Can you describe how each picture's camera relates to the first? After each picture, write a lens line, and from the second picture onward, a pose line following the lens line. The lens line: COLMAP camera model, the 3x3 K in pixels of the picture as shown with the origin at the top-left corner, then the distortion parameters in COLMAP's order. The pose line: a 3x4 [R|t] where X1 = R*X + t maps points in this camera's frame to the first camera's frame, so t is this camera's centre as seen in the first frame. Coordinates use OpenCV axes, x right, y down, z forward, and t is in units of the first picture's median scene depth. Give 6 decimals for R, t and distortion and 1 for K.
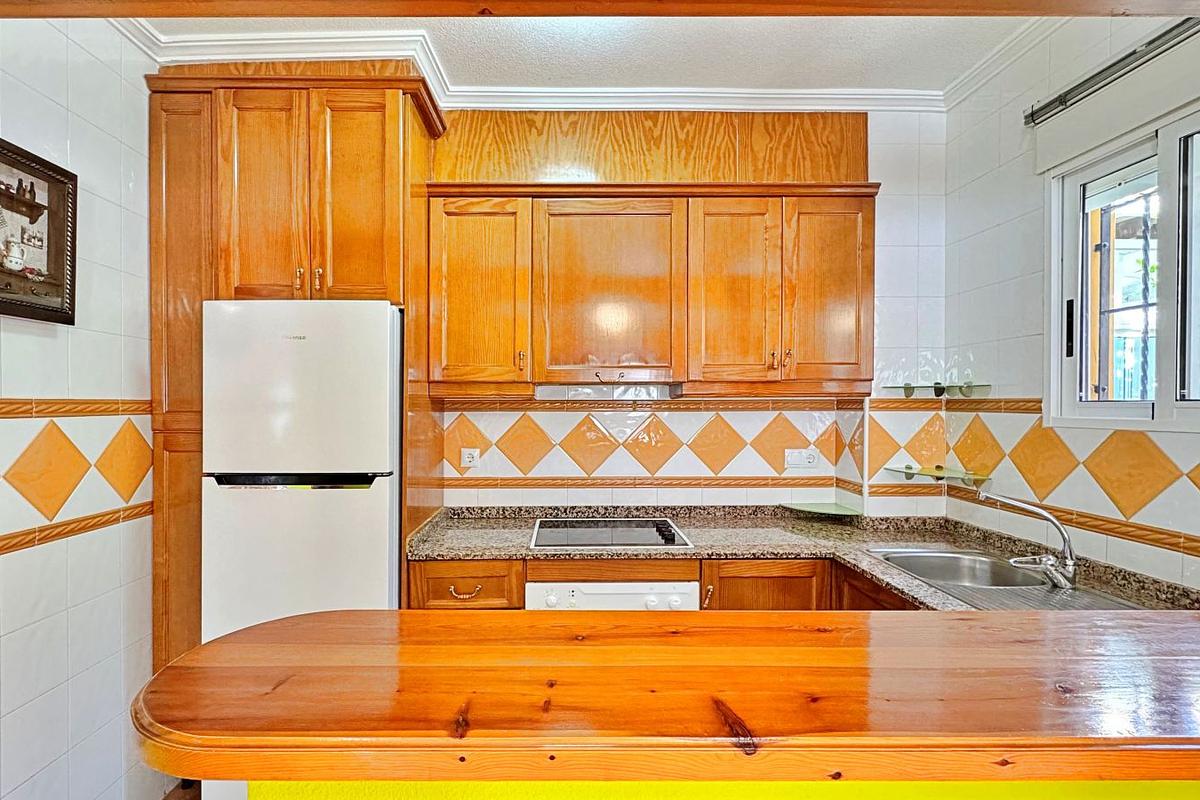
lens RADIAL K [[568.1, 0, 530.8], [0, 568.1, 408.5], [0, 0, 1]] dist [-0.001697, 0.000405]
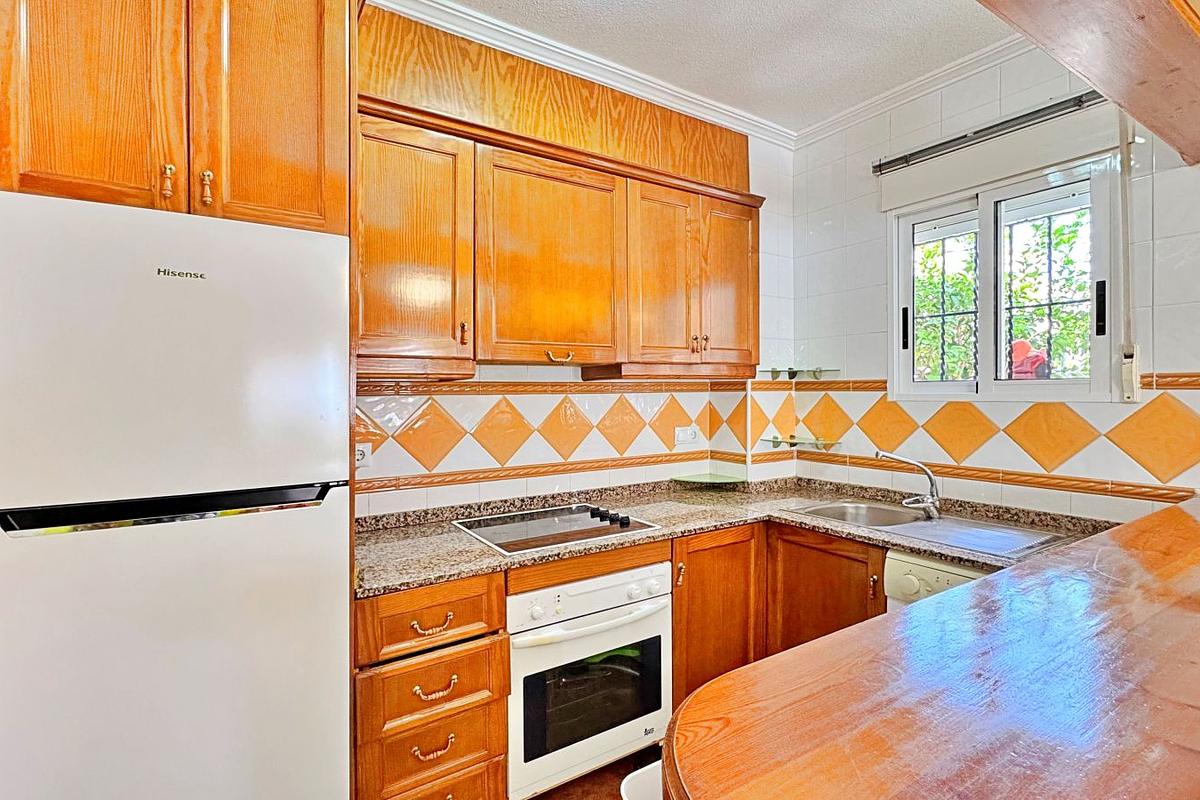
lens RADIAL K [[568.1, 0, 580.3], [0, 568.1, 393.6], [0, 0, 1]] dist [-0.001697, 0.000405]
pose [[0.837275, -0.006754, 0.546740, -0.337719], [0.009549, 0.999952, -0.002271, 0.008423], [-0.546698, 0.007122, 0.837299, 0.213932]]
